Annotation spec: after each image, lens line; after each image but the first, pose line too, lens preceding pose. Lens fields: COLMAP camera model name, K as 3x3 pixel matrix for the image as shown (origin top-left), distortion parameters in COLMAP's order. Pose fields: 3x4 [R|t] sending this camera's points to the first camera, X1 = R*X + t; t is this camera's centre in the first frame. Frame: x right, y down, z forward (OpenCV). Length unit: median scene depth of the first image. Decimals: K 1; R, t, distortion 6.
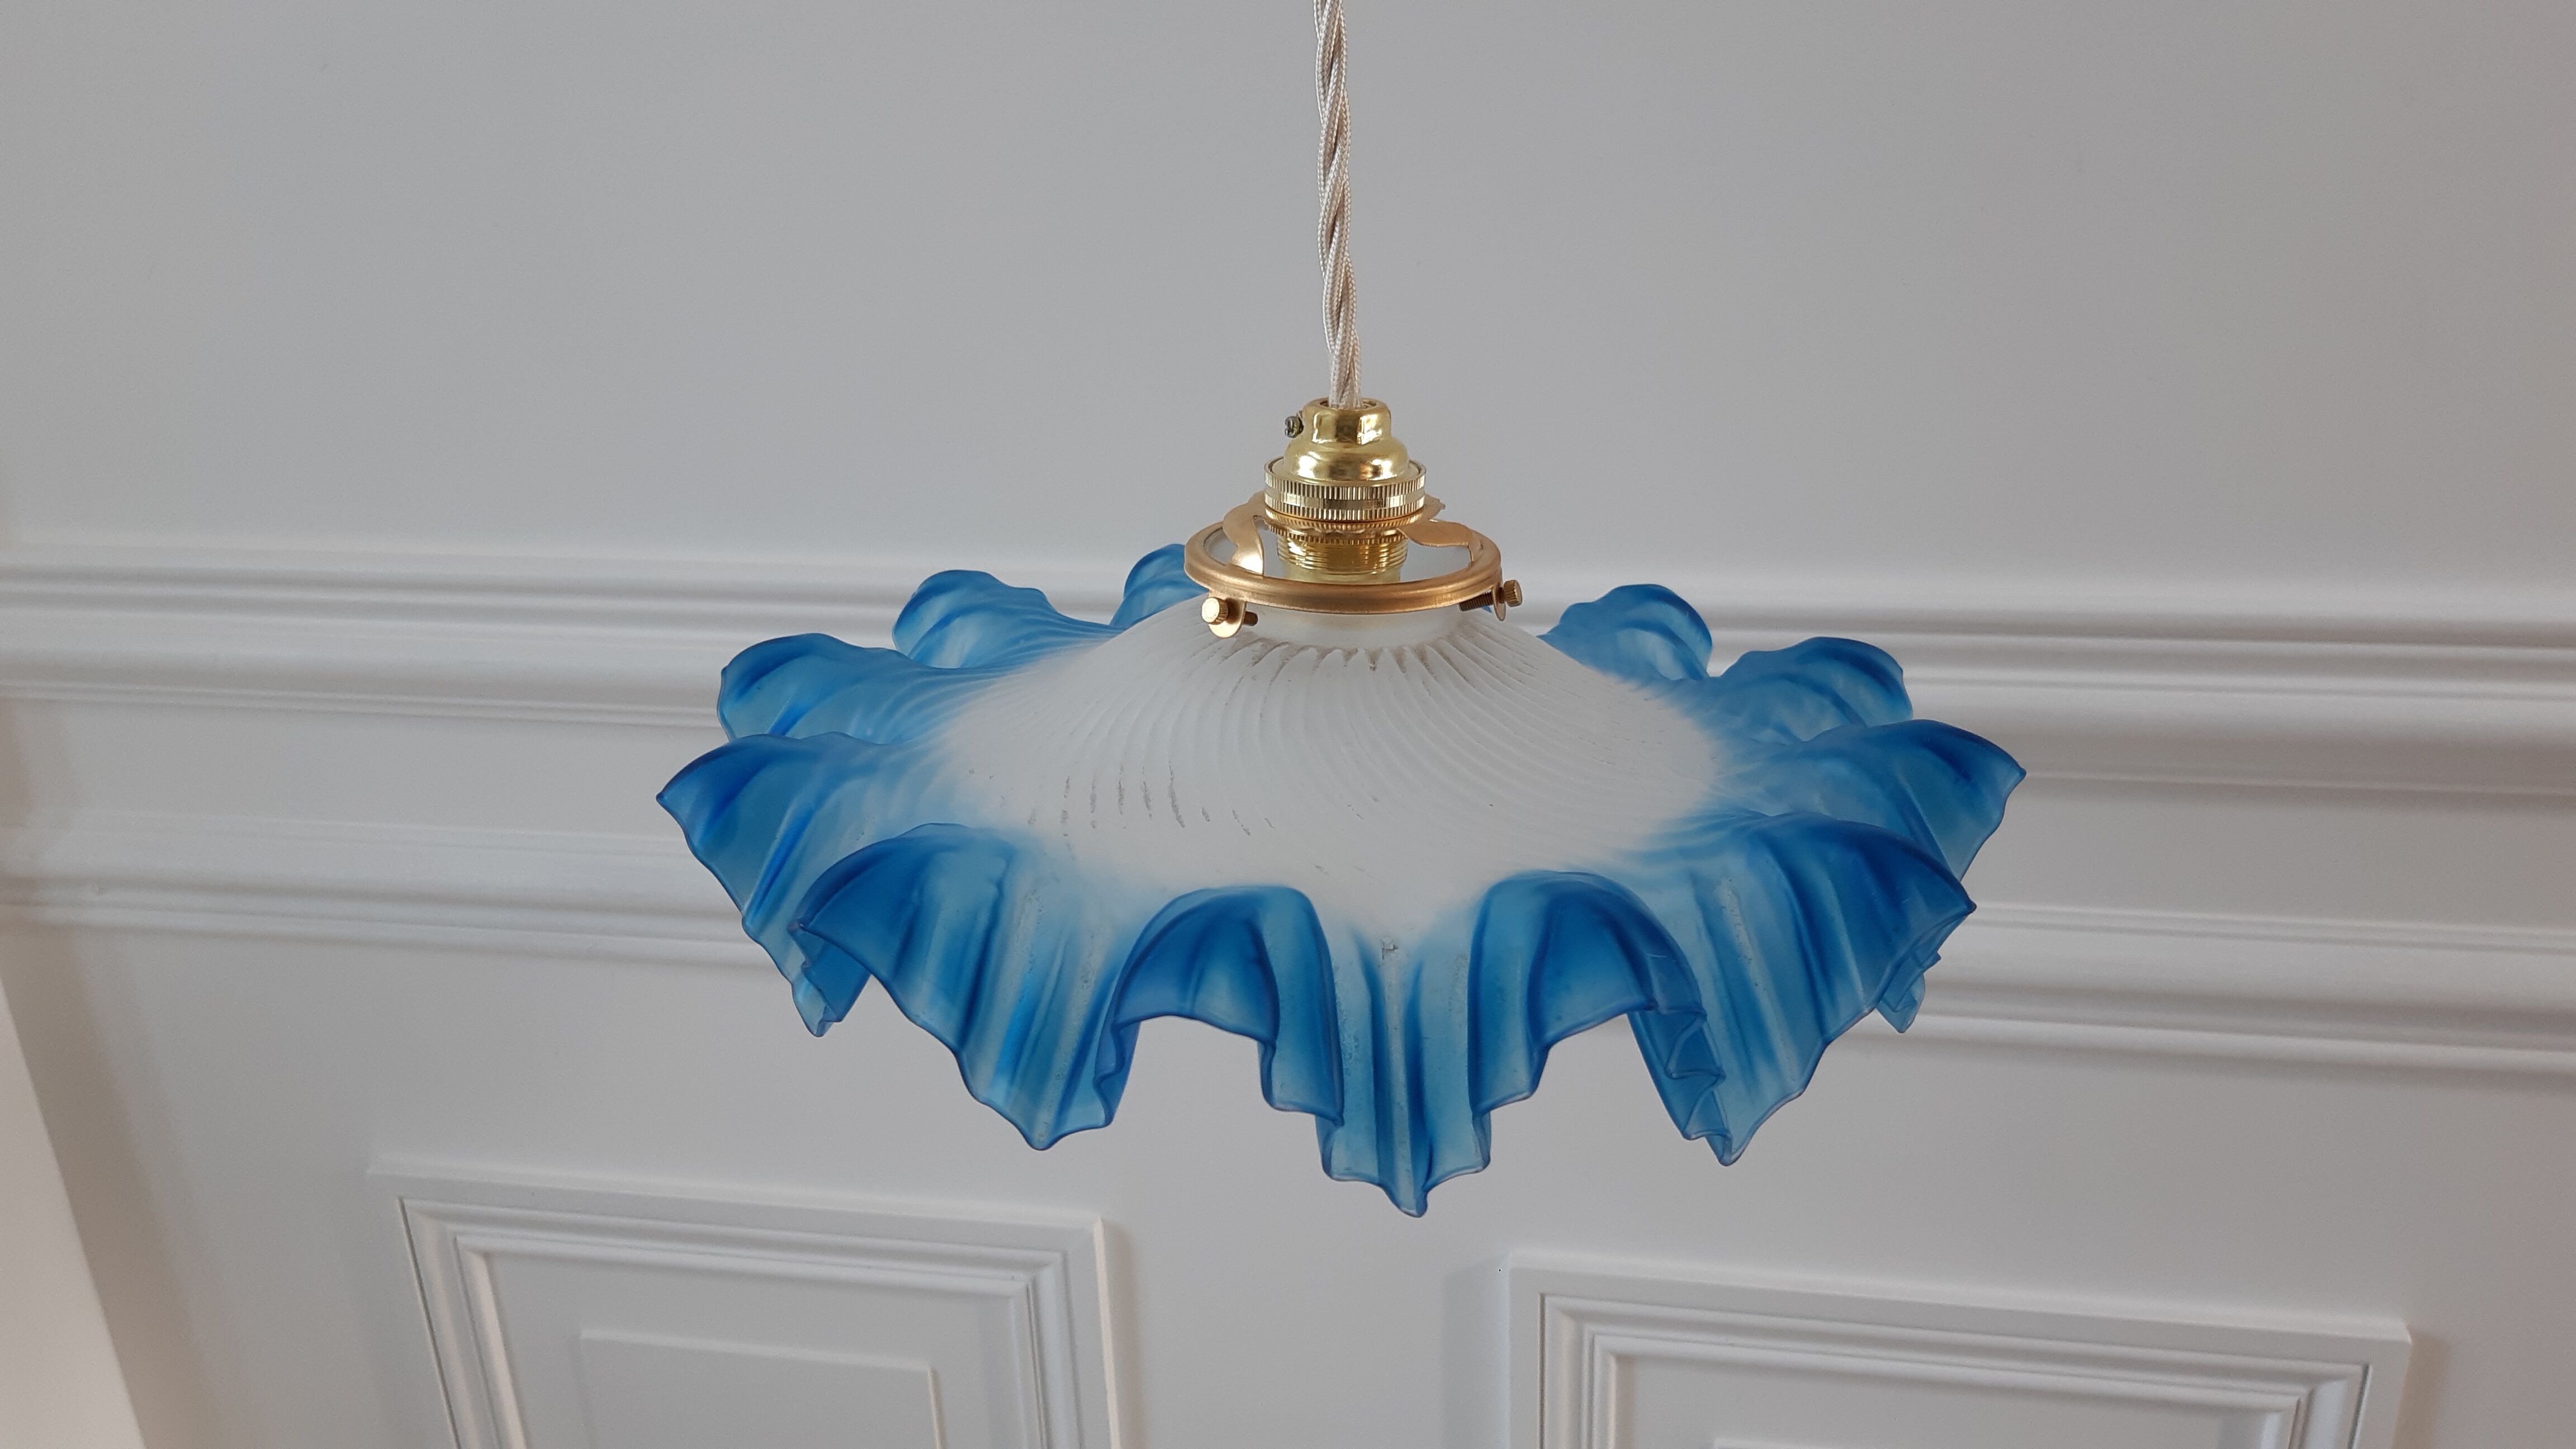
lens RADIAL K [[2095.7, 0, 1296.2], [0, 2095.7, 767.5], [0, 0, 1]] dist [0.161657, 0.001313]
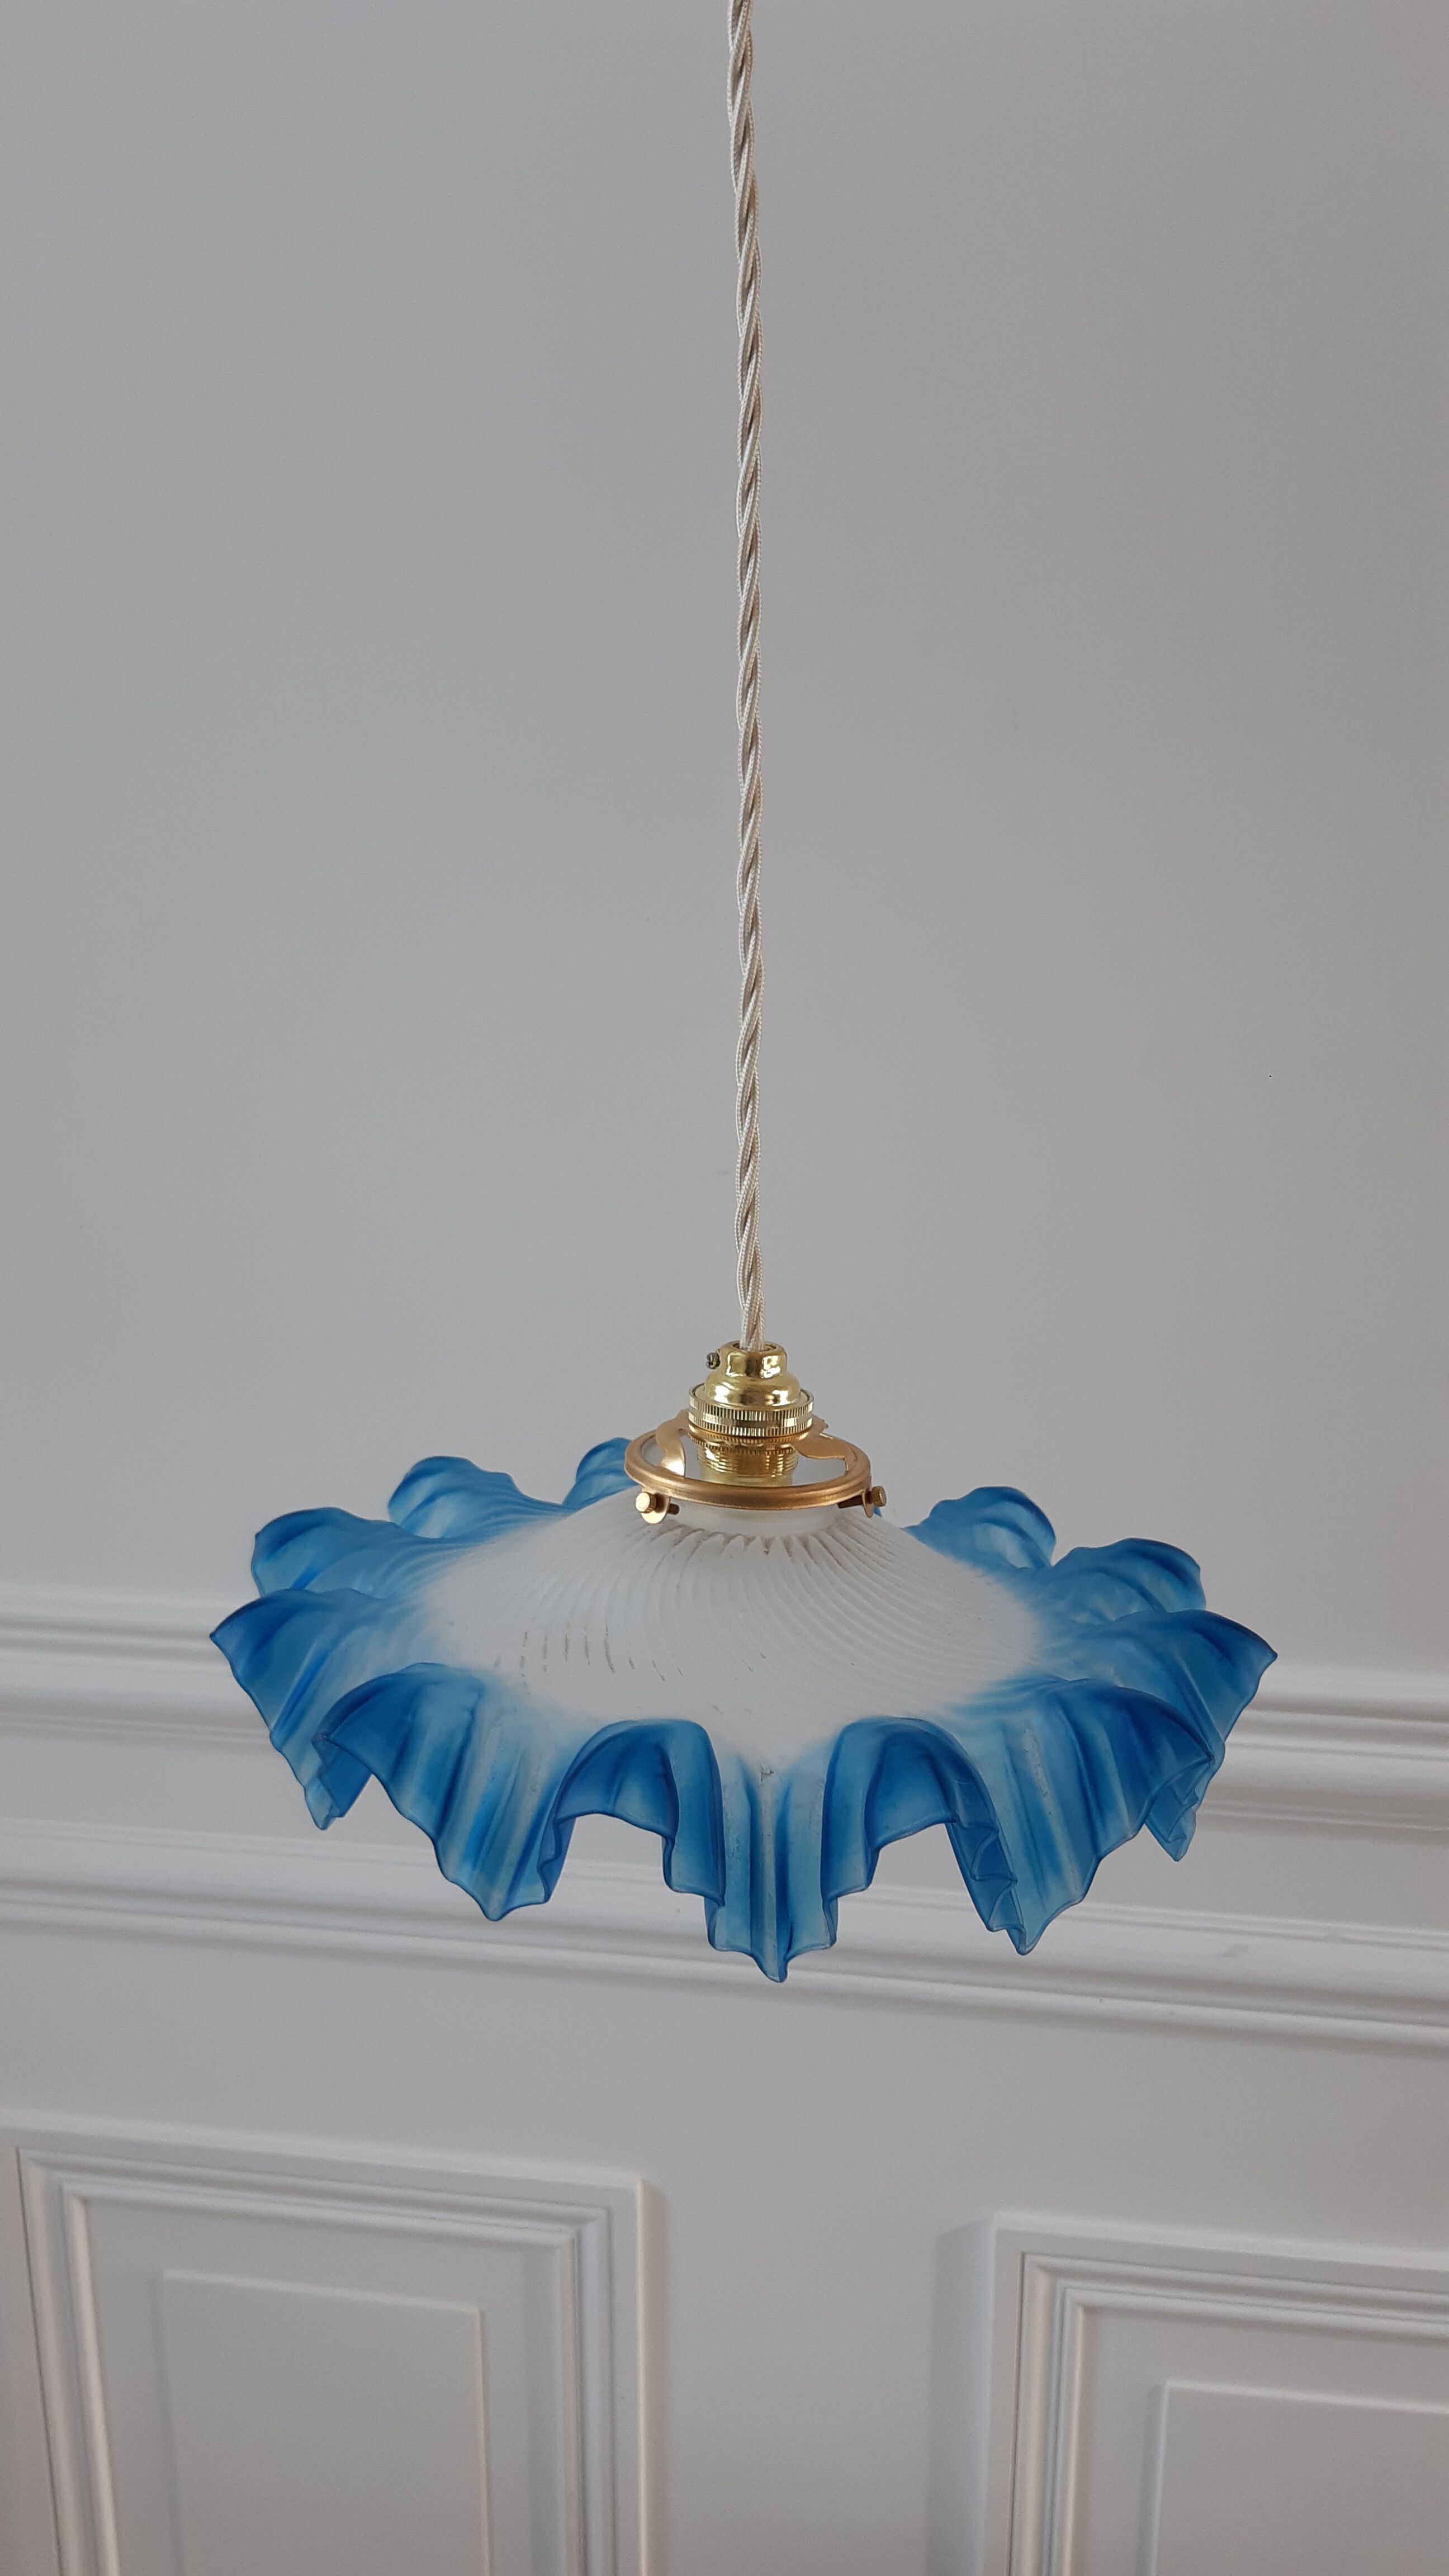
lens RADIAL K [[2175.9, 0, 699.2], [0, 2175.9, 1287.5], [0, 0, 1]] dist [0.077780, -0.220909]
pose [[0.999168, 0.032061, -0.025207, 0.025082], [-0.035530, 0.987730, -0.152075, -0.003960], [0.020022, 0.152844, 0.988047, -0.361235]]
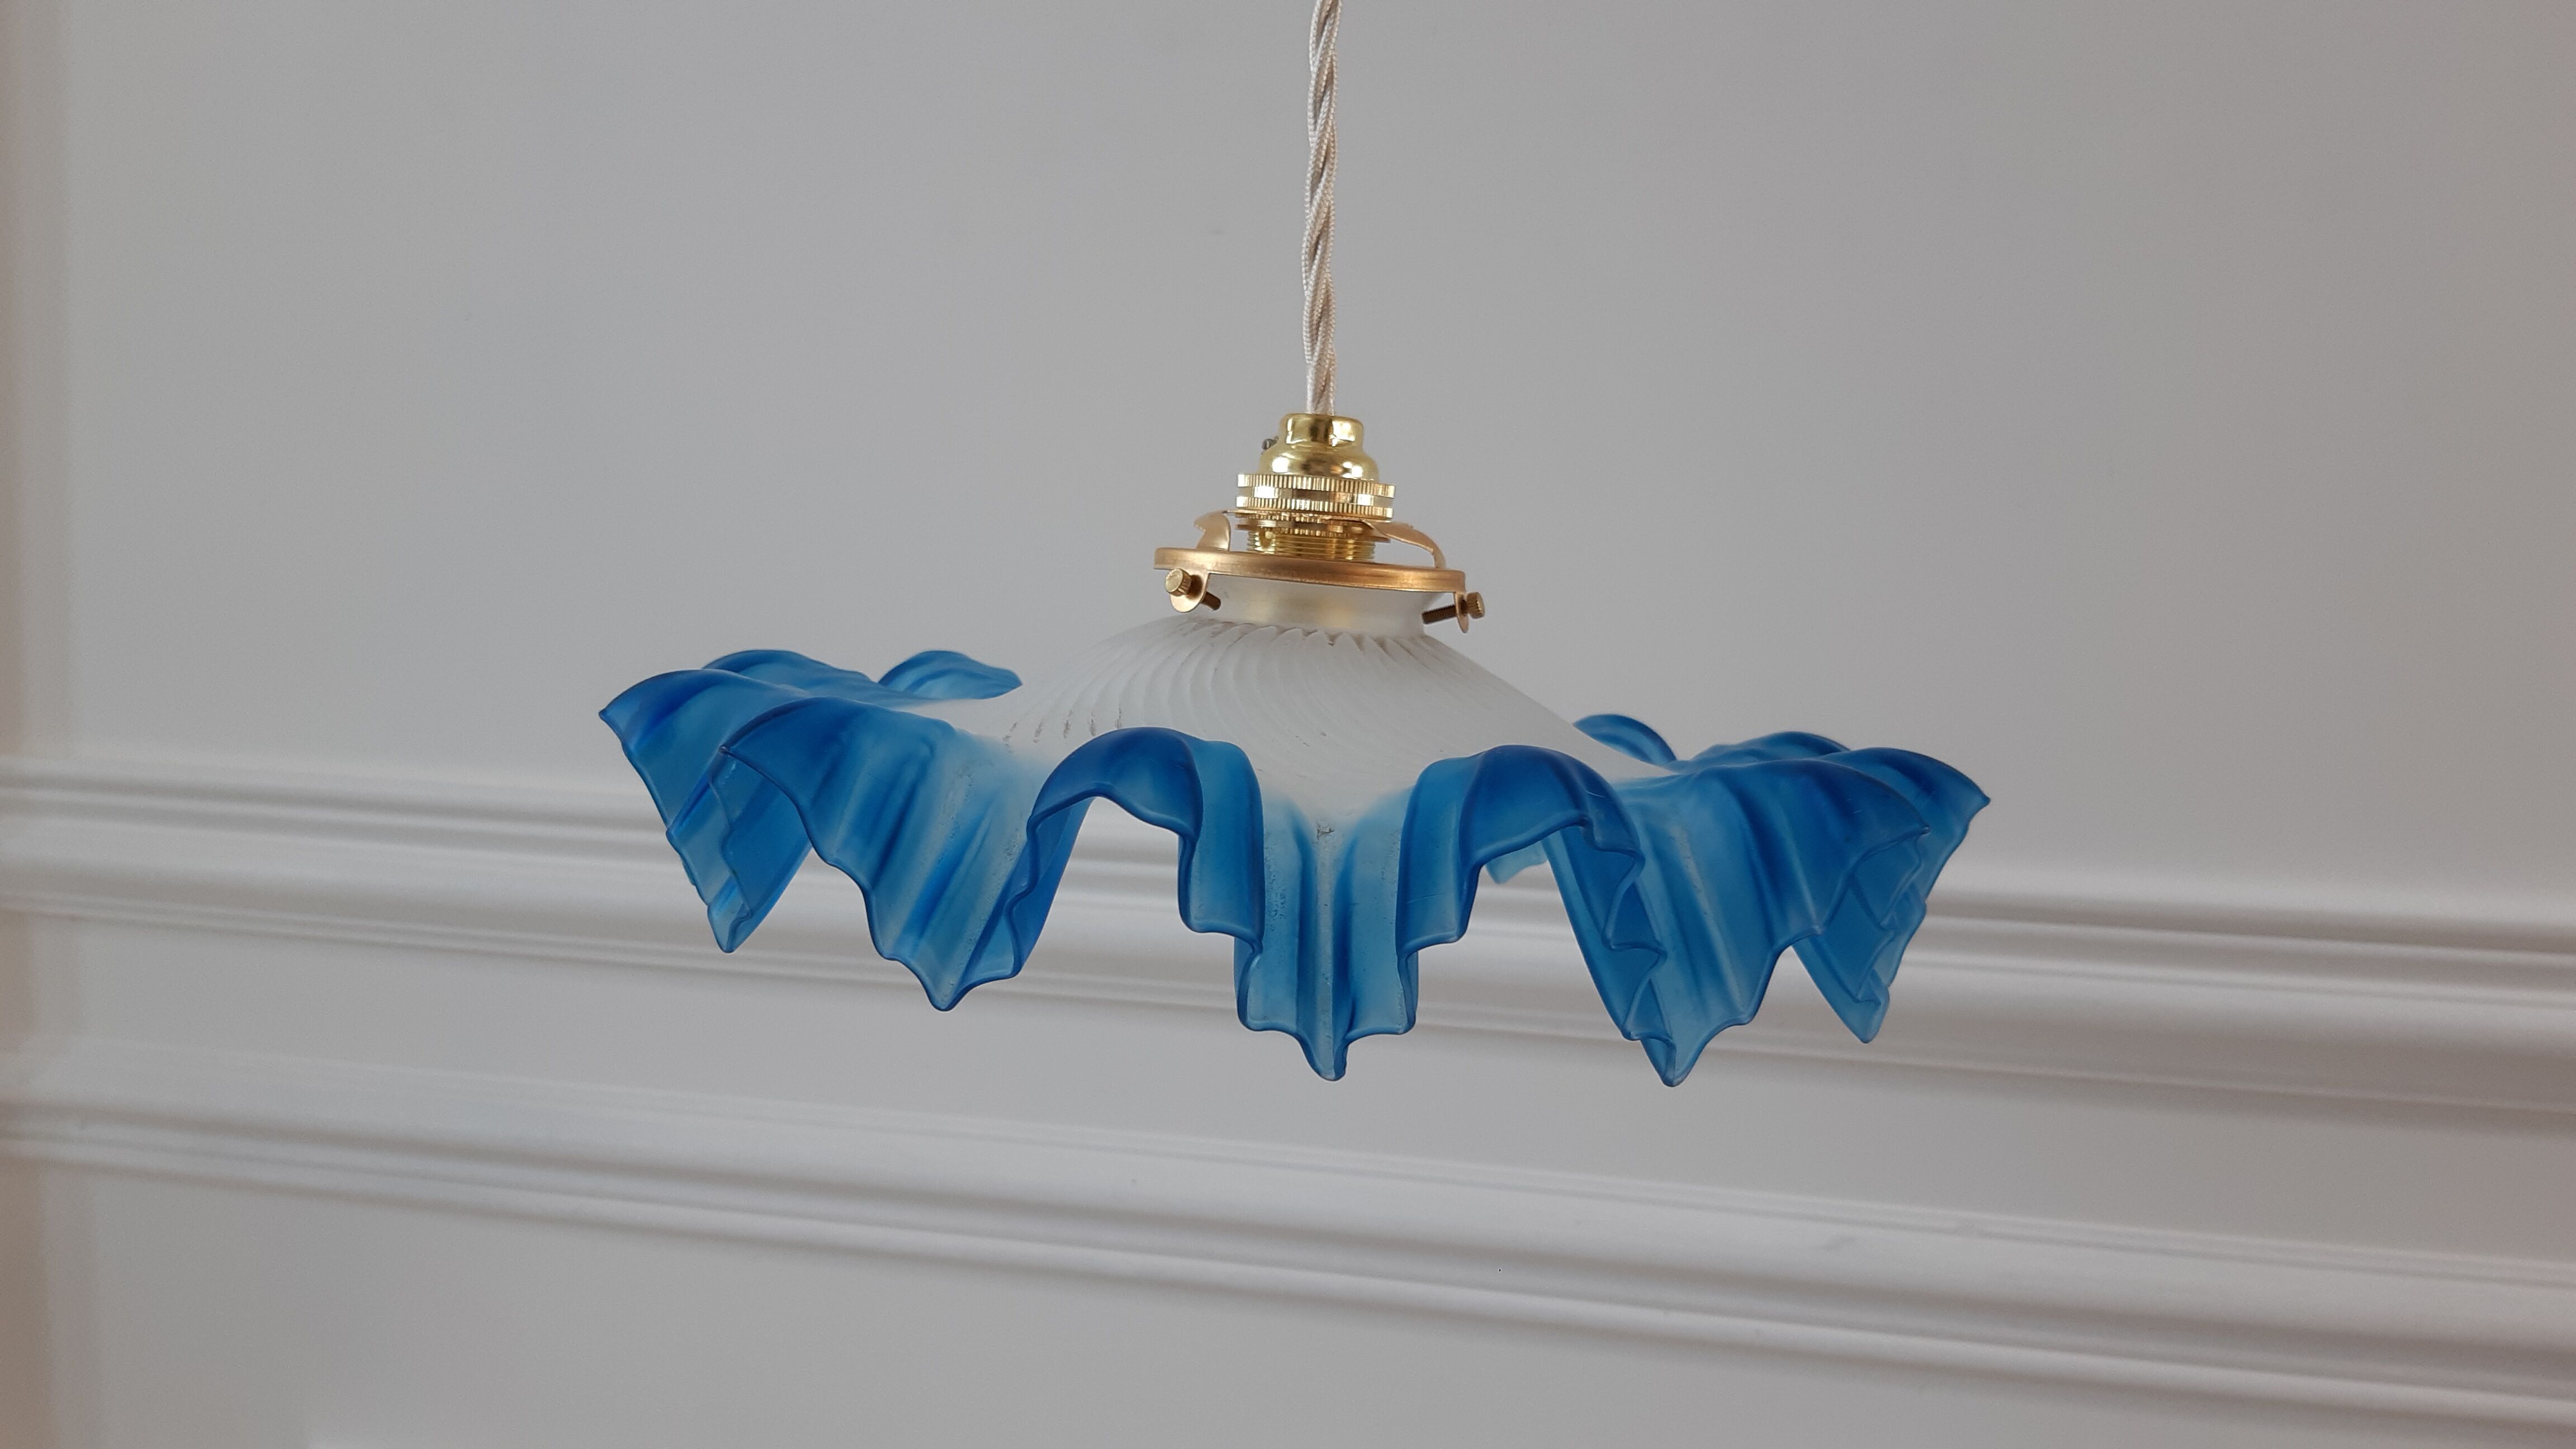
lens RADIAL K [[2138.8, 0, 1288.0], [0, 2138.8, 724.5], [0, 0, 1]] dist [0.201027, -0.635772]
pose [[0.997996, 0.060296, -0.019186, 0.040335], [-0.063267, 0.955820, -0.287062, 0.301347], [0.001030, 0.287701, 0.957720, 0.036775]]
